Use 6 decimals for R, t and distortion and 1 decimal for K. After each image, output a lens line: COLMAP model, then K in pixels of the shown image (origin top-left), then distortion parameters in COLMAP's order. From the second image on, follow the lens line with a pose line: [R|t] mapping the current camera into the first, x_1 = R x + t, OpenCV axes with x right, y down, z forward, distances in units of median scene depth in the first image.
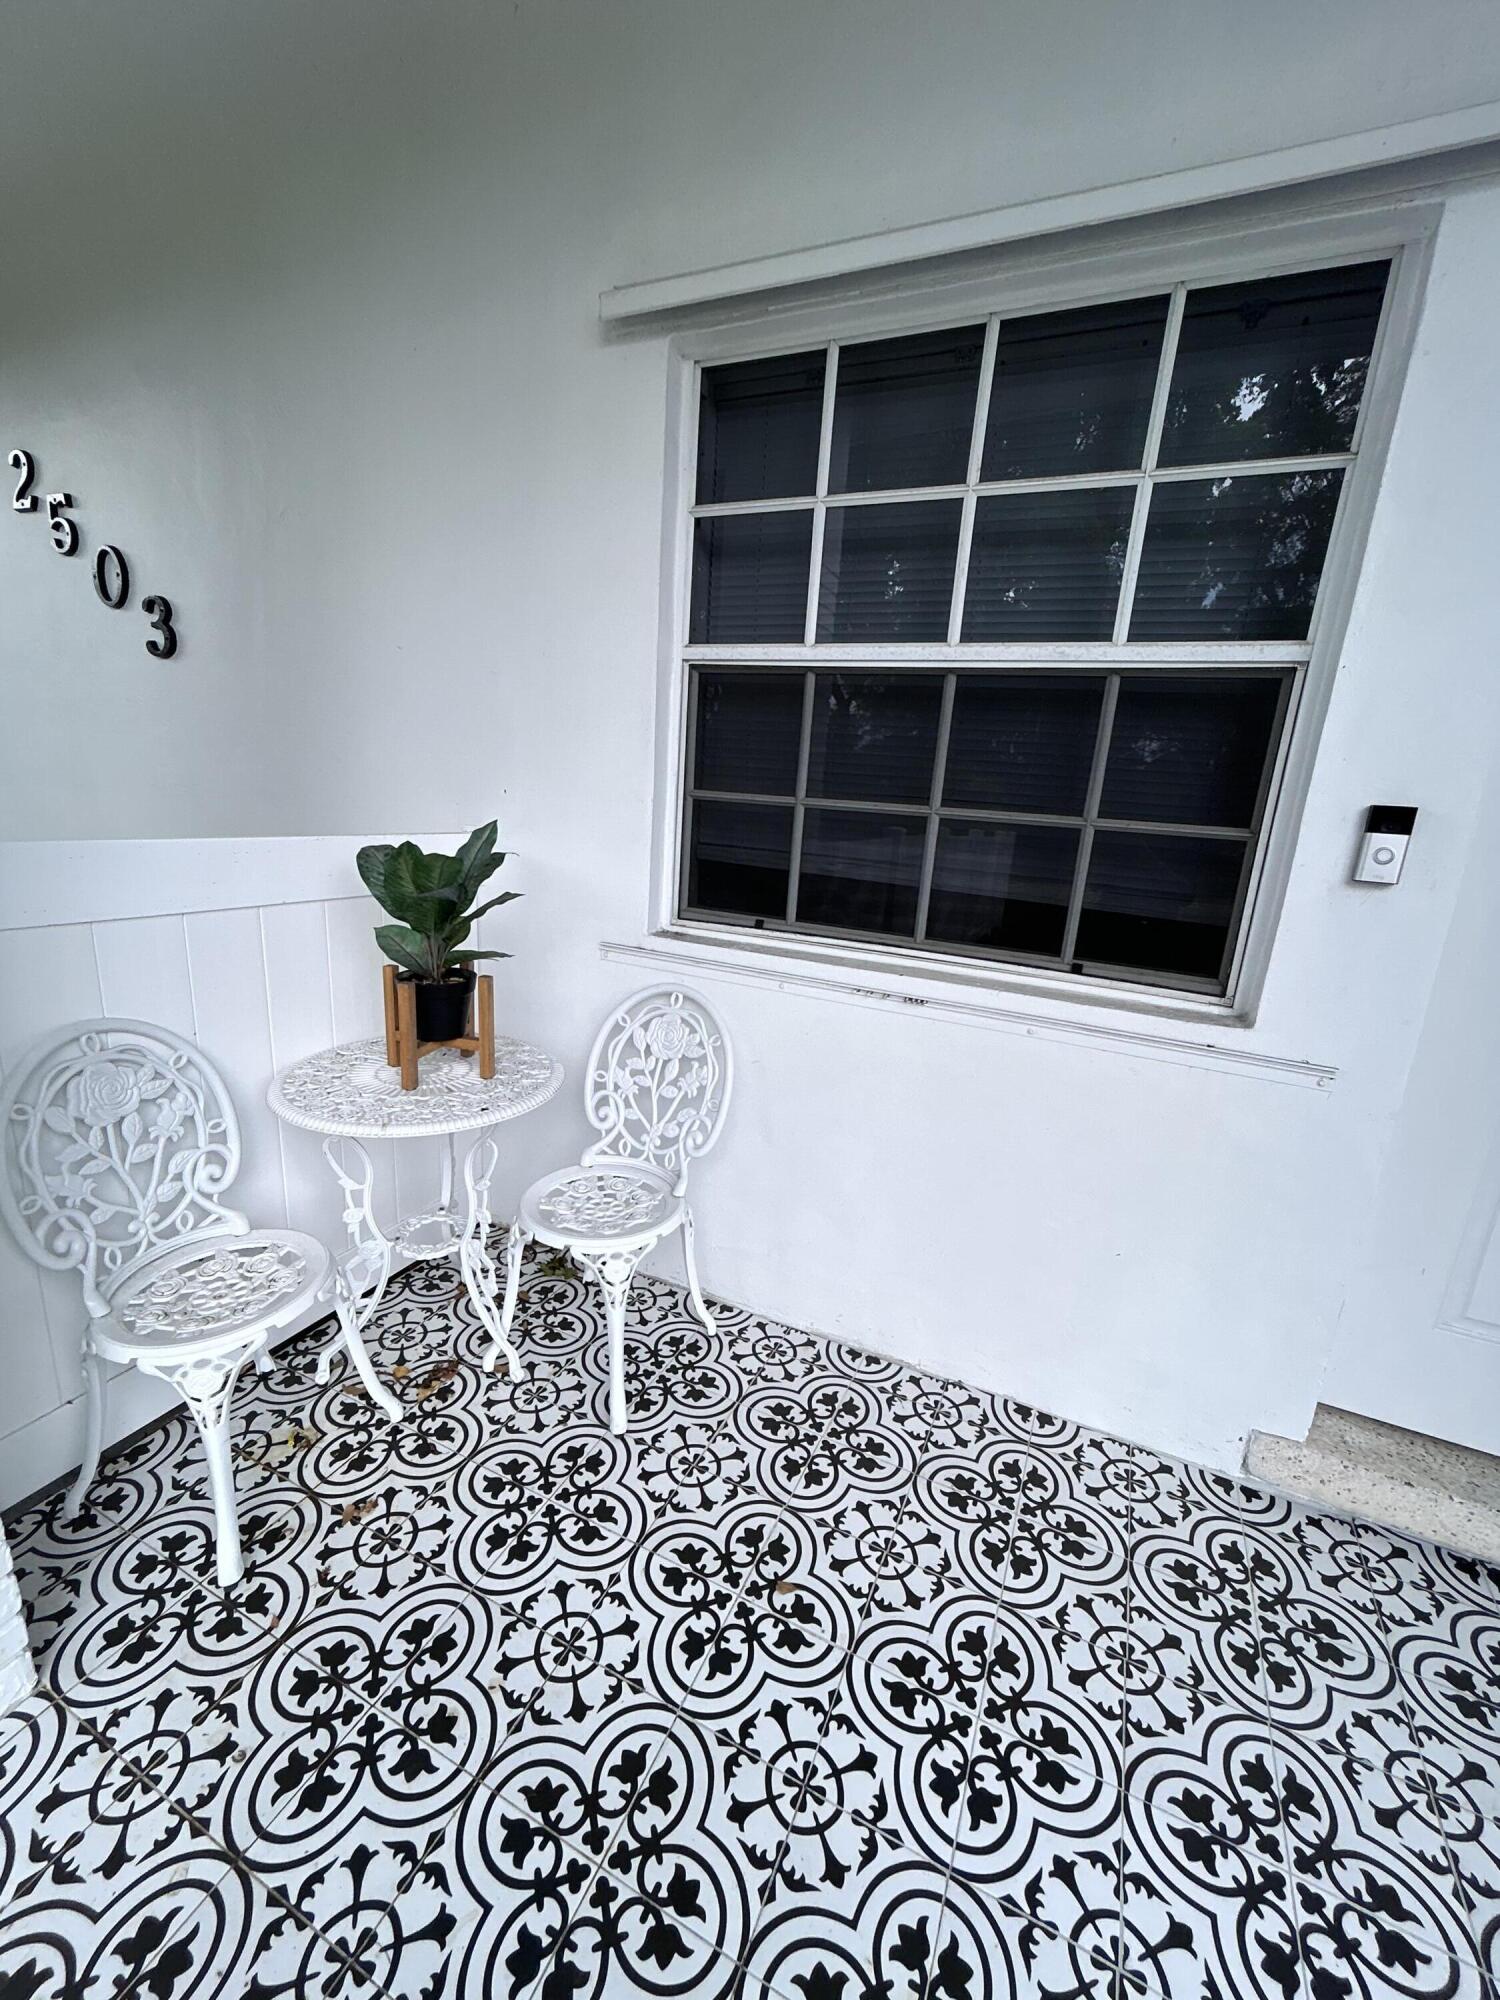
lens RADIAL K [[803.6, 0, 757.9], [0, 803.6, 1005.1], [0, 0, 1]] dist [-0.001387, 0.000044]
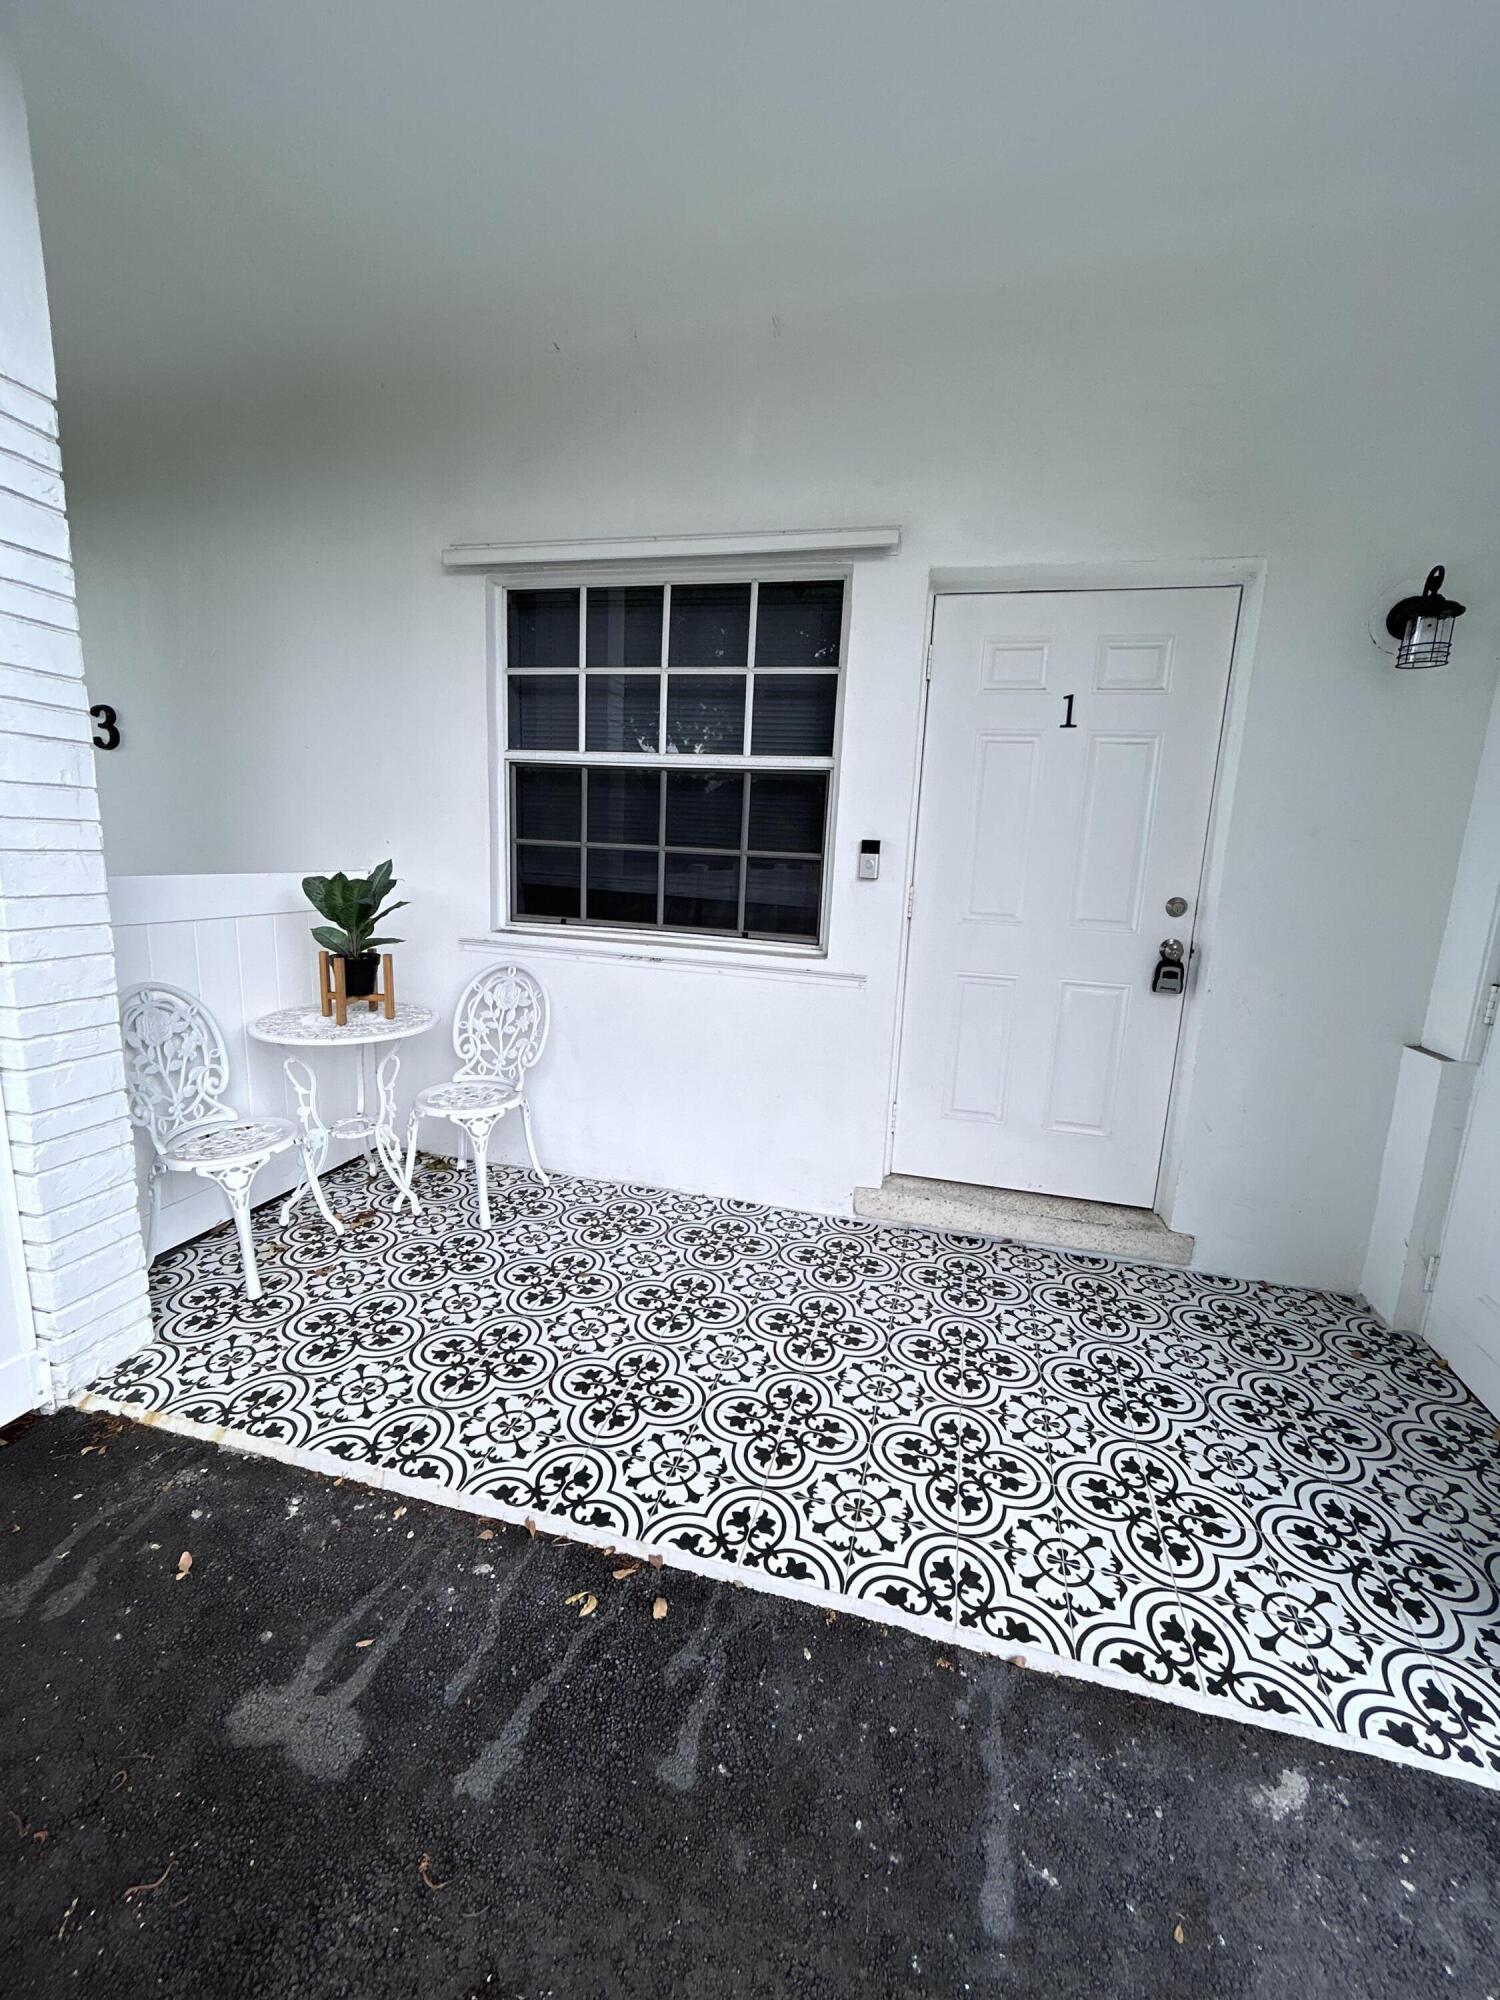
lens RADIAL K [[803.6, 0, 751.0], [0, 803.6, 1007.5], [0, 0, 1]] dist [-0.001387, 0.000044]
pose [[0.984849, -0.054876, 0.164500, 0.105514], [0.062914, 0.997046, -0.044053, 0.176947], [-0.161597, 0.053735, 0.985393, -0.671662]]
